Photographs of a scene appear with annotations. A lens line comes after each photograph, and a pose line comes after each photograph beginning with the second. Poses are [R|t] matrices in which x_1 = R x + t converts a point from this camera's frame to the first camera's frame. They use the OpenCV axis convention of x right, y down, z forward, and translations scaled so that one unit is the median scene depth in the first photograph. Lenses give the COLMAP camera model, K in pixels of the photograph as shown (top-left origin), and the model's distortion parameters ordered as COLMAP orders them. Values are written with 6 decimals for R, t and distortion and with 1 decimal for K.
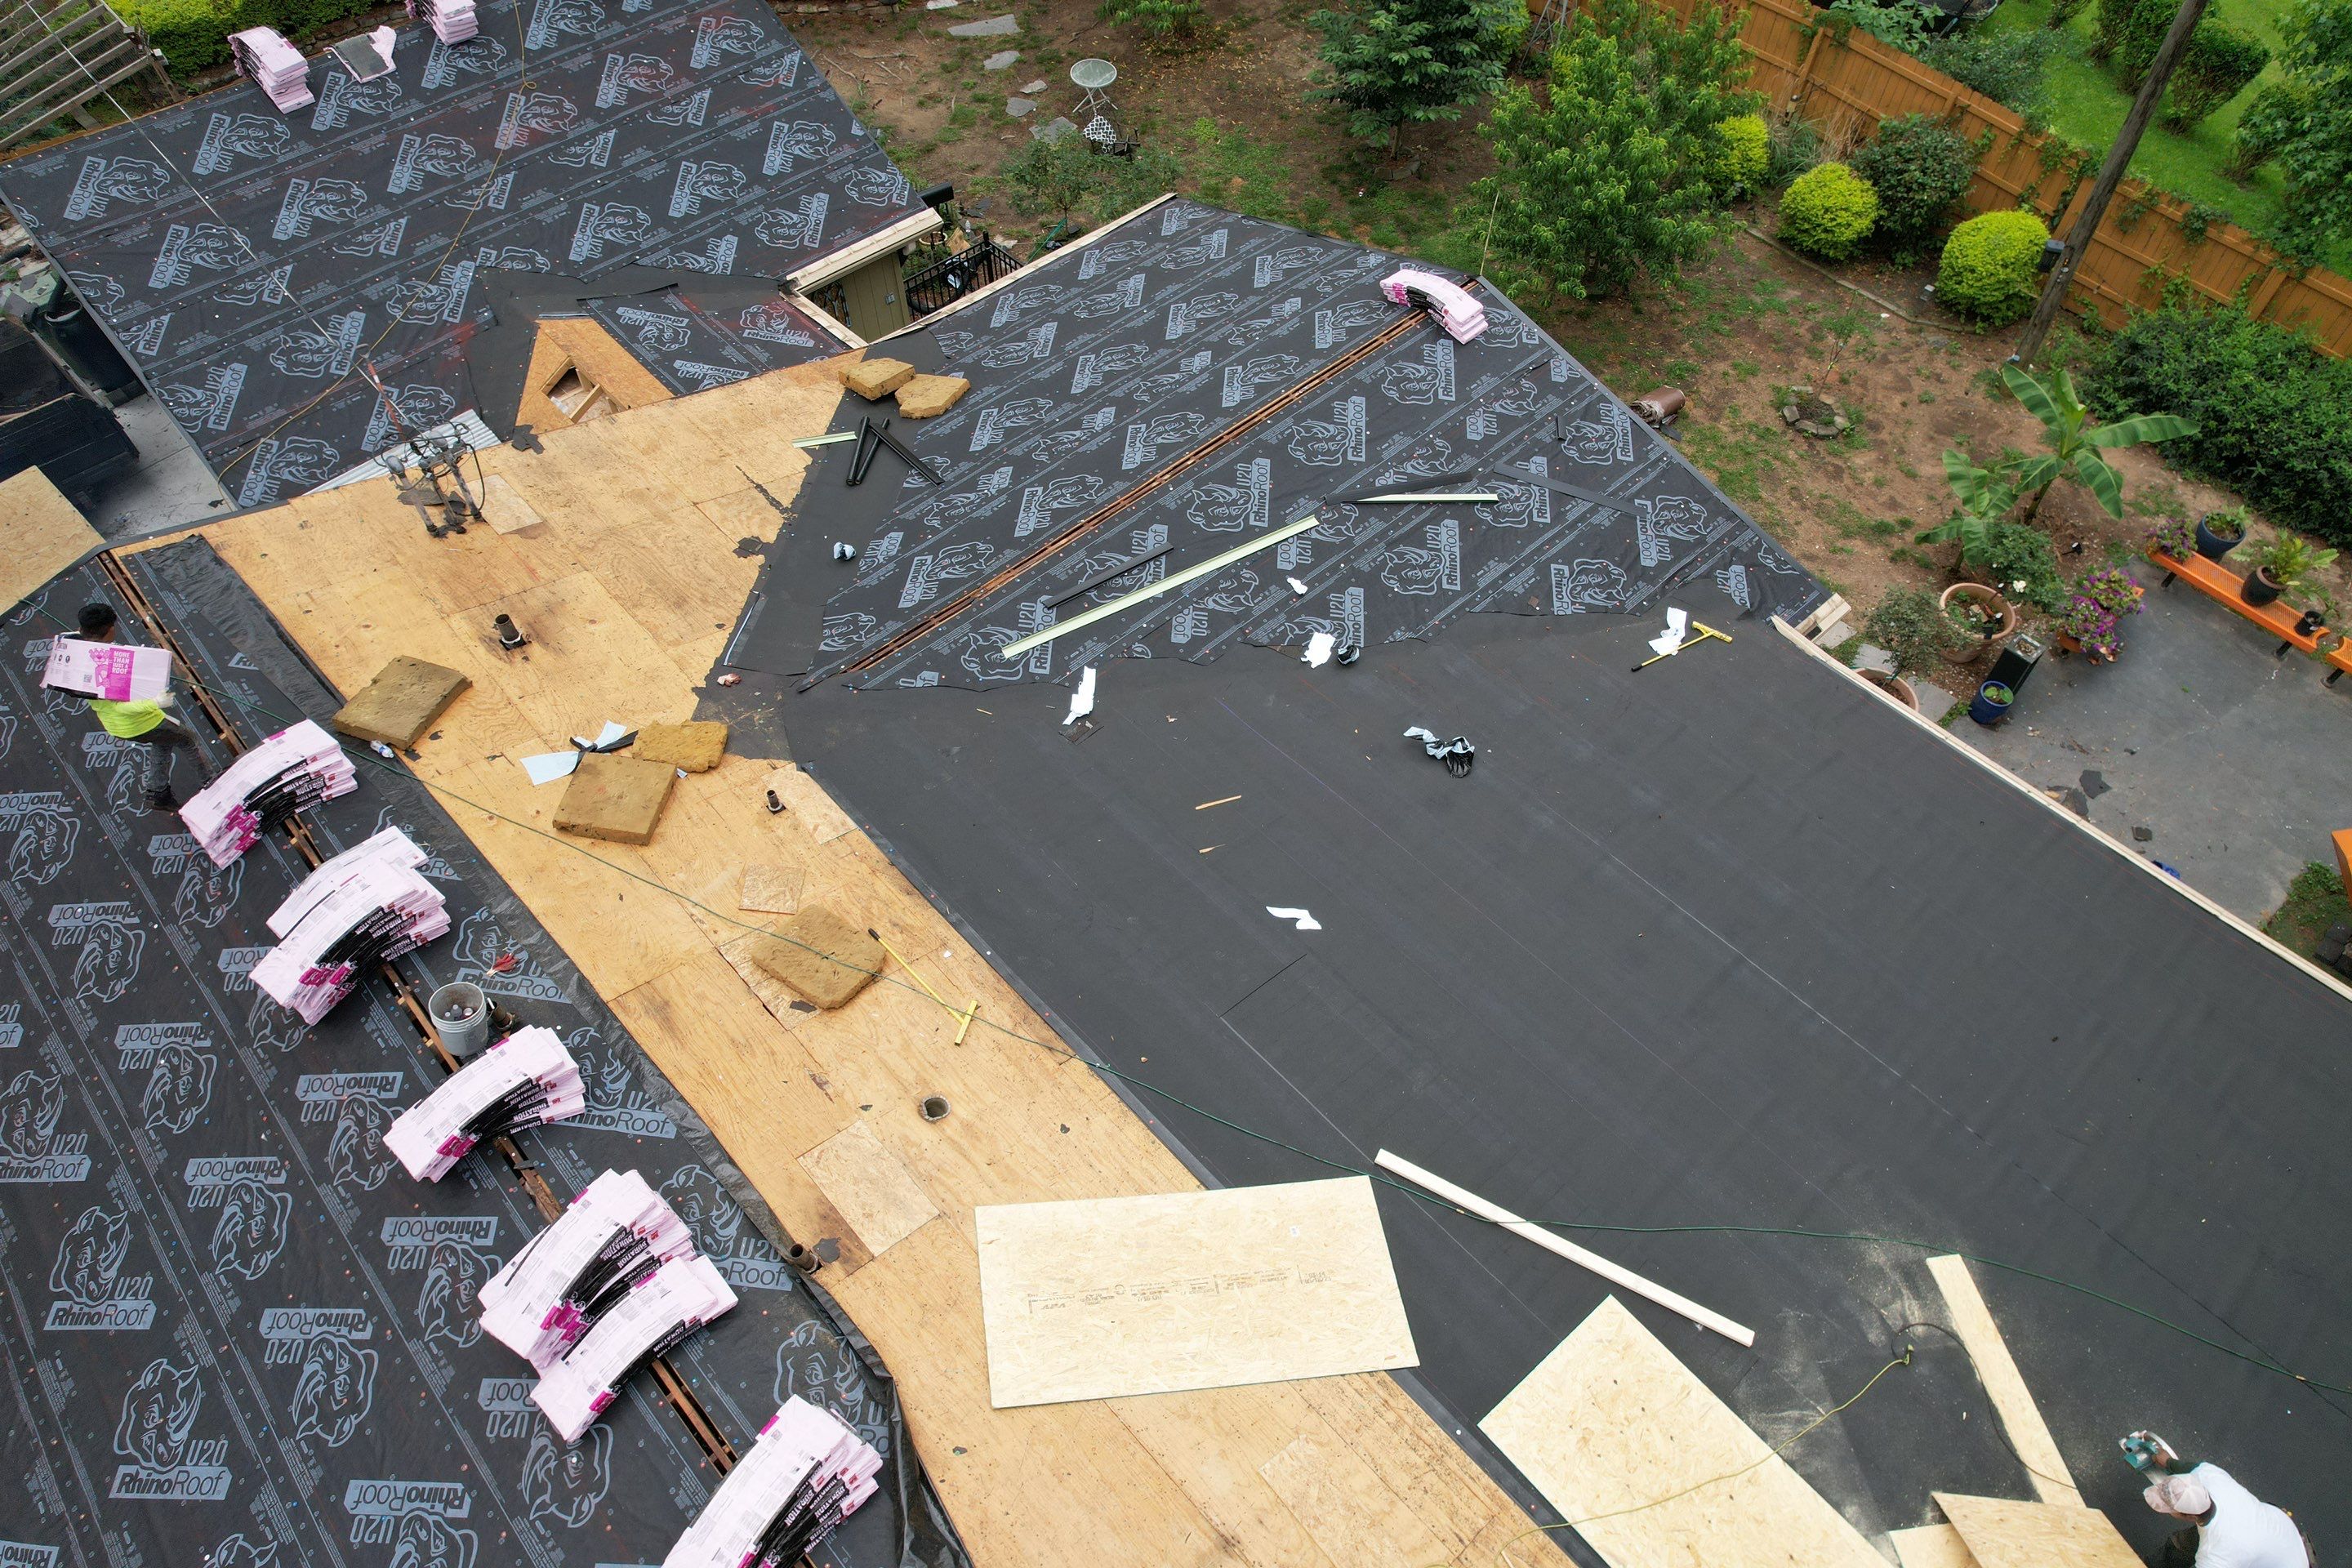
lens RADIAL K [[1507.9, 0, 1194.7], [0, 1507.9, 789.7], [0, 0, 1]] dist [-0.087095, 0.083390]
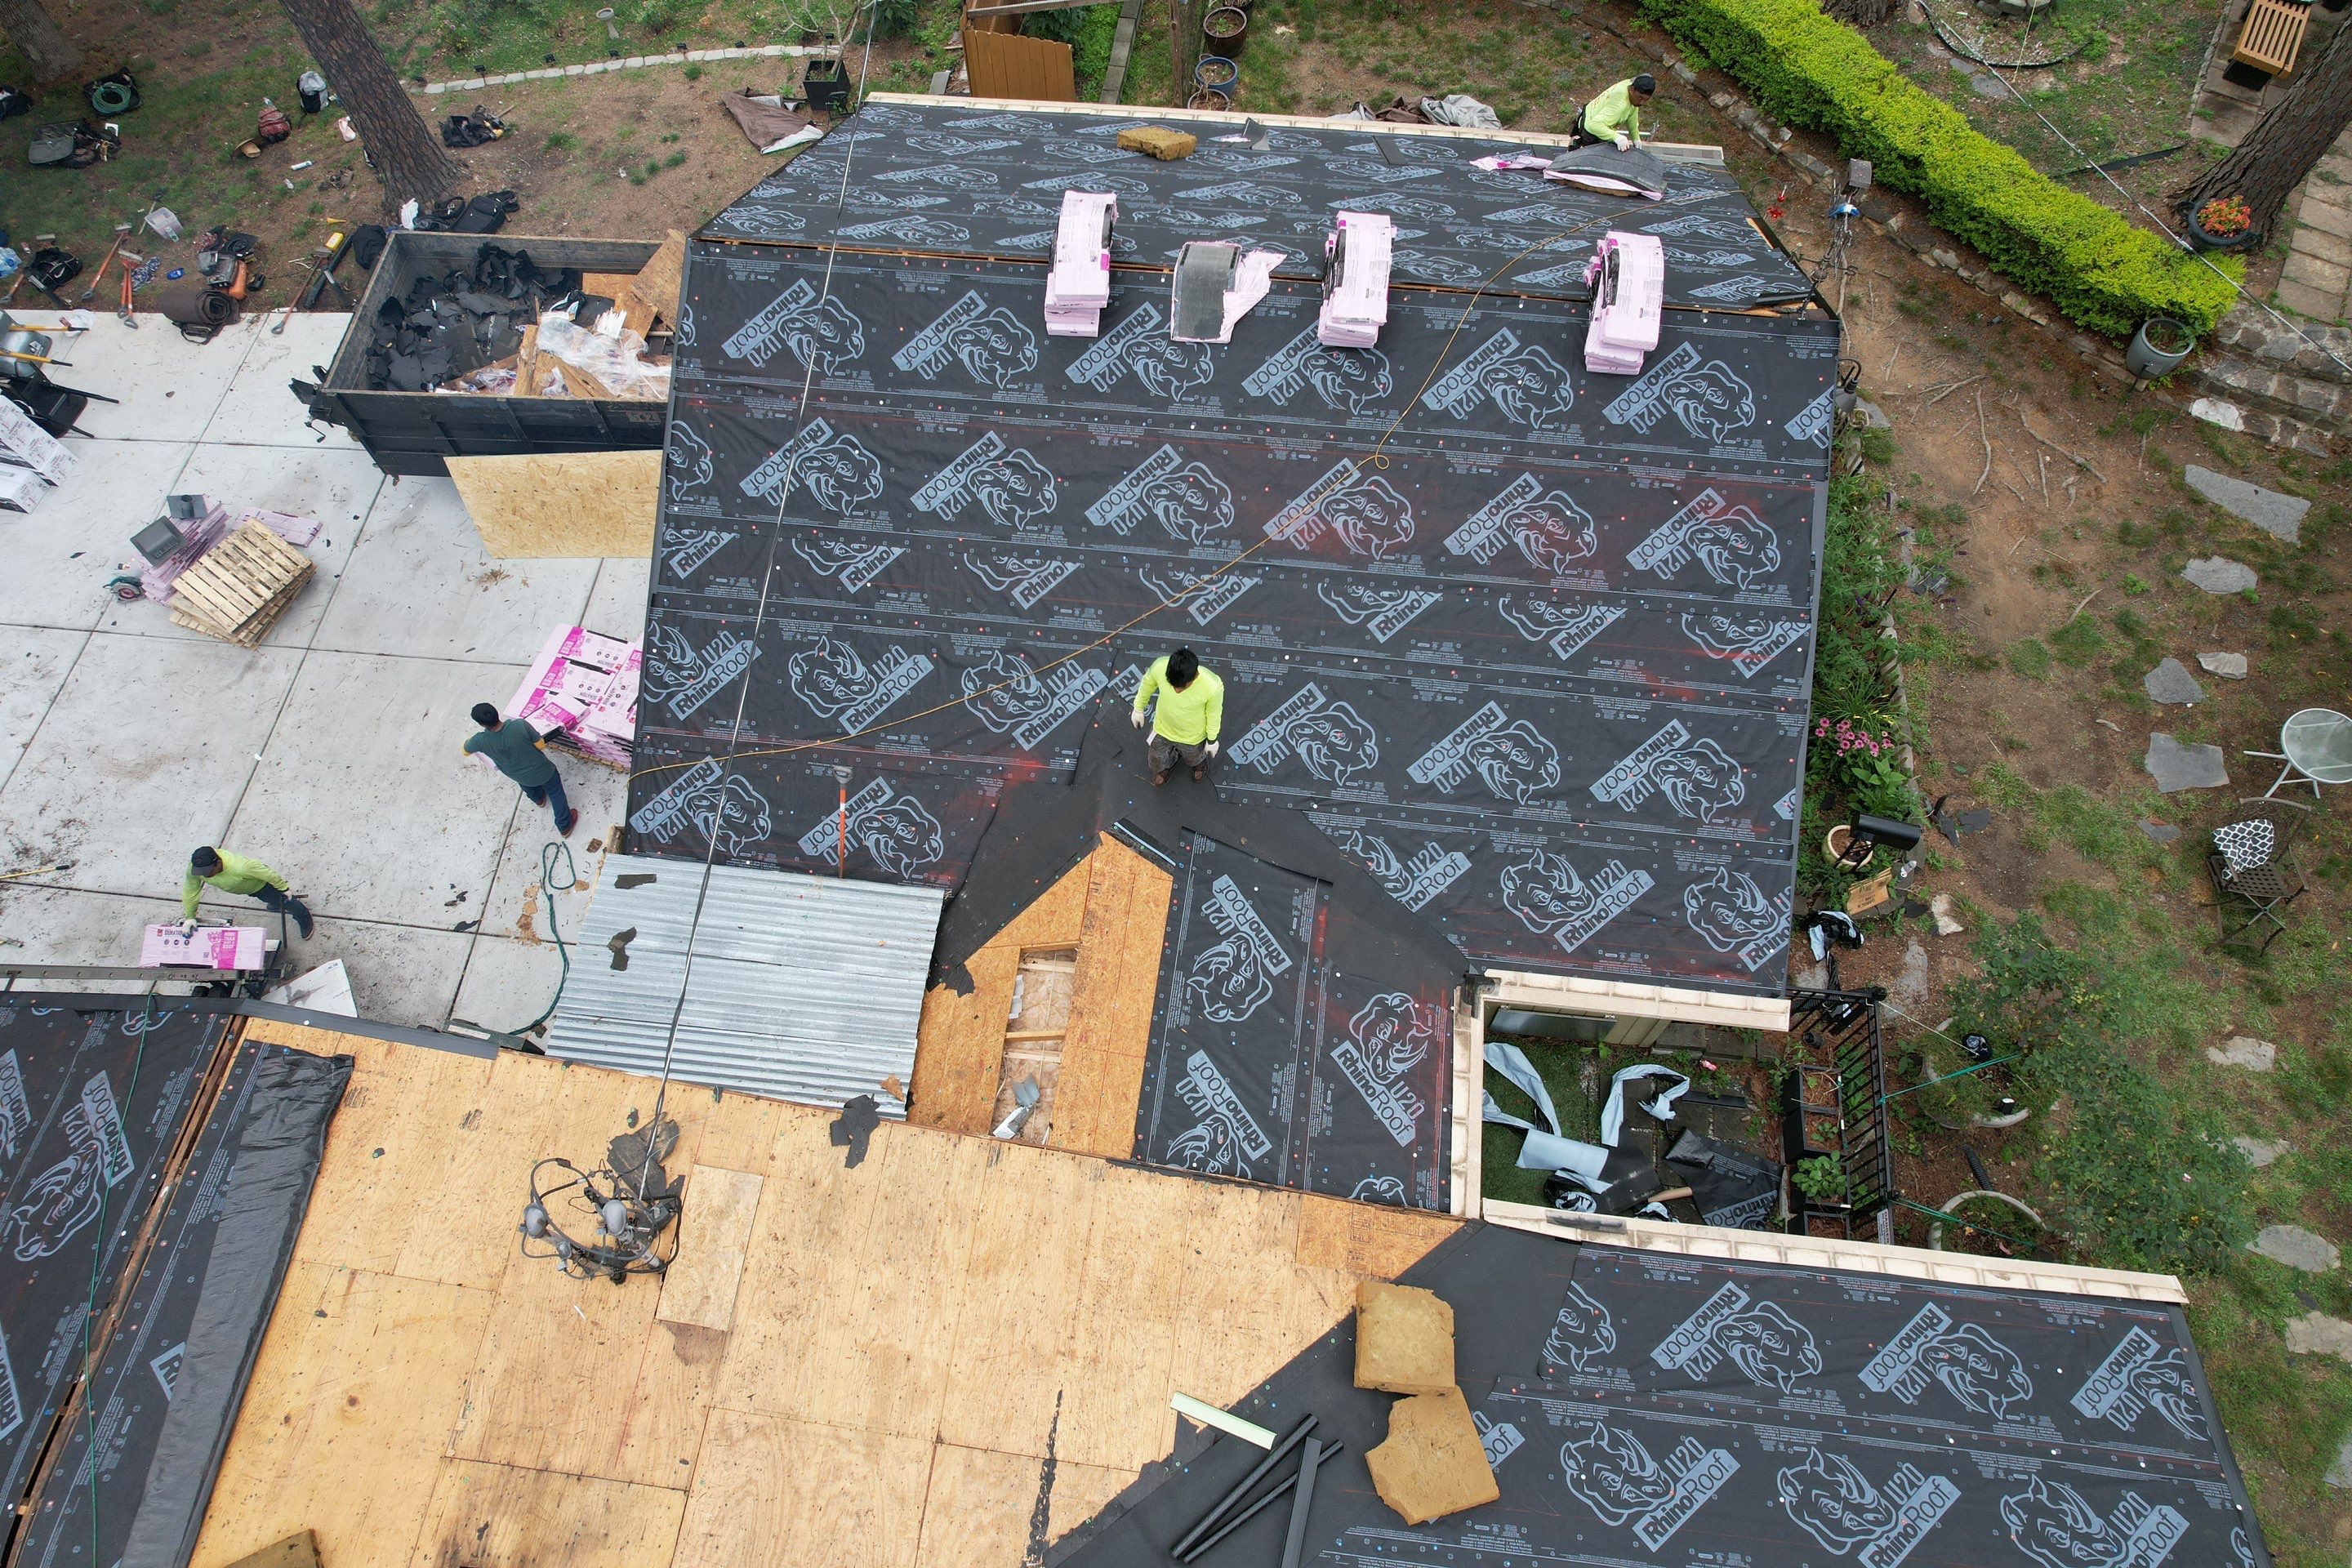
lens RADIAL K [[1507.9, 0, 1194.7], [0, 1507.9, 789.7], [0, 0, 1]] dist [-0.087095, 0.083390]
pose [[0.650302, 0.672276, -0.353768, -0.191346], [-0.601624, 0.740096, 0.300511, -0.525082], [0.463849, 0.017412, 0.885743, 0.420065]]
